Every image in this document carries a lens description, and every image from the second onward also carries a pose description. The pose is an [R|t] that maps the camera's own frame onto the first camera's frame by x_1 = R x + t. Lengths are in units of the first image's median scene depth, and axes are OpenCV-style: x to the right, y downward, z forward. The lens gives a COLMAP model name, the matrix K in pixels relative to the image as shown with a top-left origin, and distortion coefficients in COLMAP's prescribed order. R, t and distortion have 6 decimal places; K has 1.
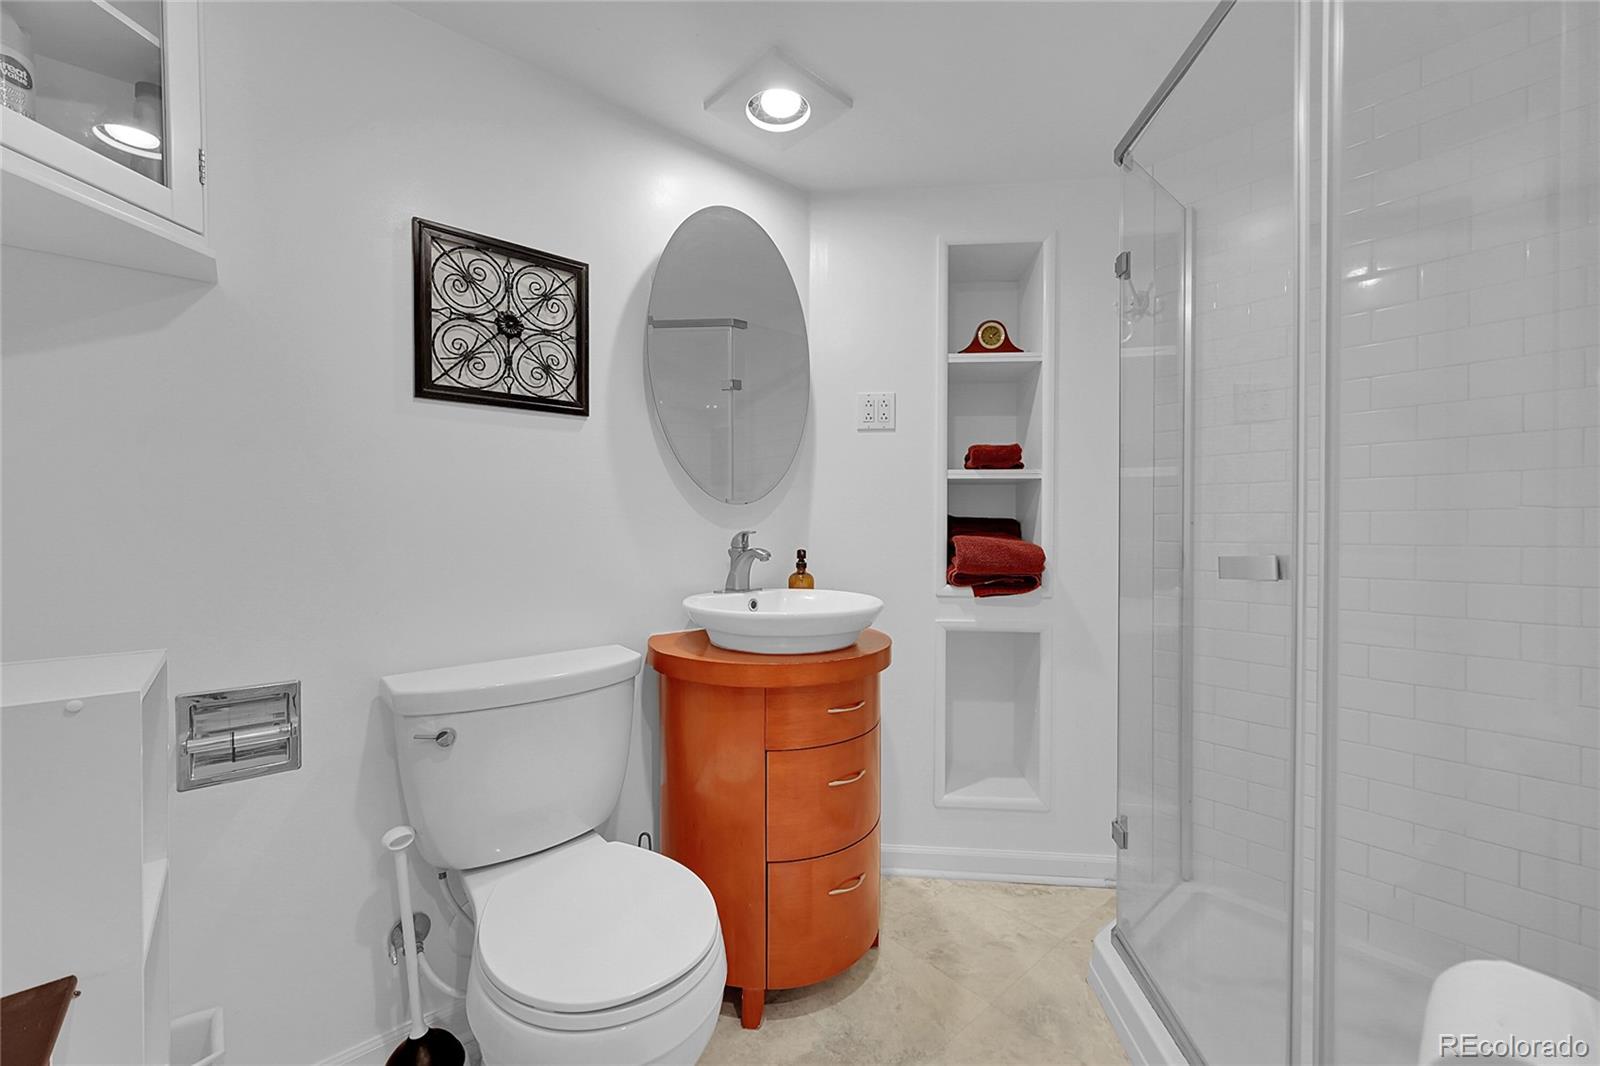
lens RADIAL K [[641.2, 0, 796.8], [0, 641.2, 532.4], [0, 0, 1]] dist [0.000255, 0.000063]
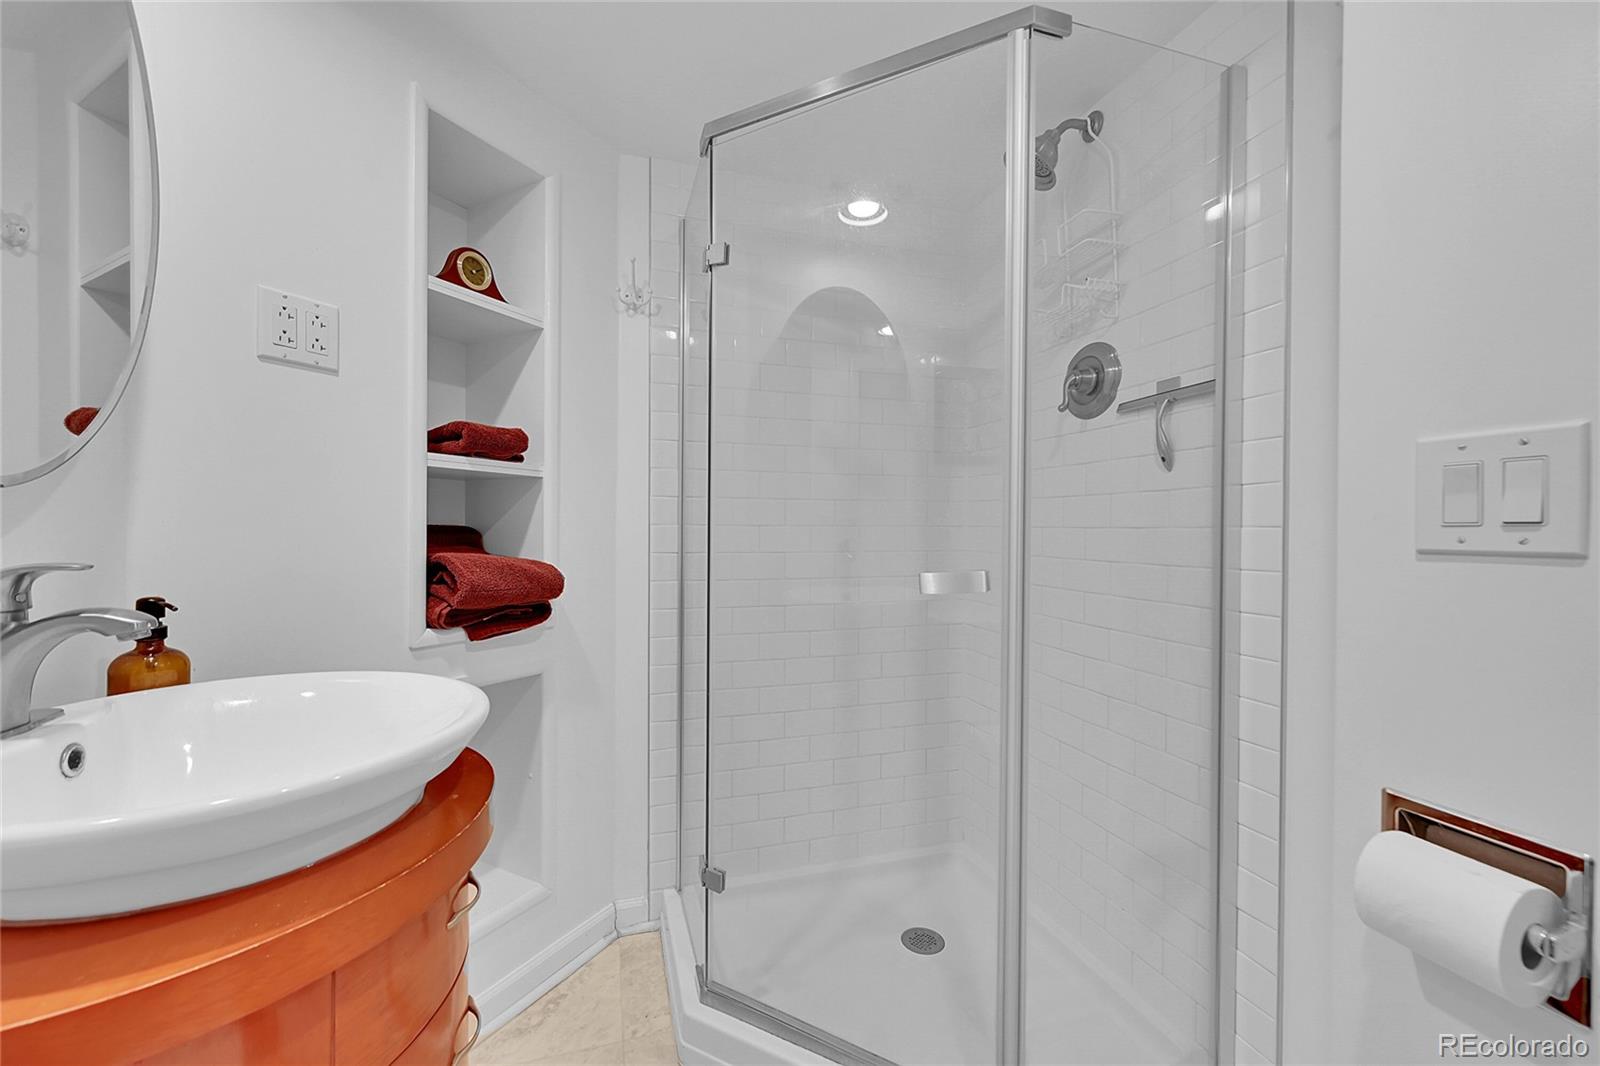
lens RADIAL K [[641.2, 0, 796.8], [0, 641.2, 532.4], [0, 0, 1]] dist [0.000255, 0.000063]
pose [[0.384415, -0.005385, 0.923145, -0.222555], [0.000940, 0.999985, 0.005442, -0.020046], [-0.923160, -0.001224, 0.384414, 0.407226]]
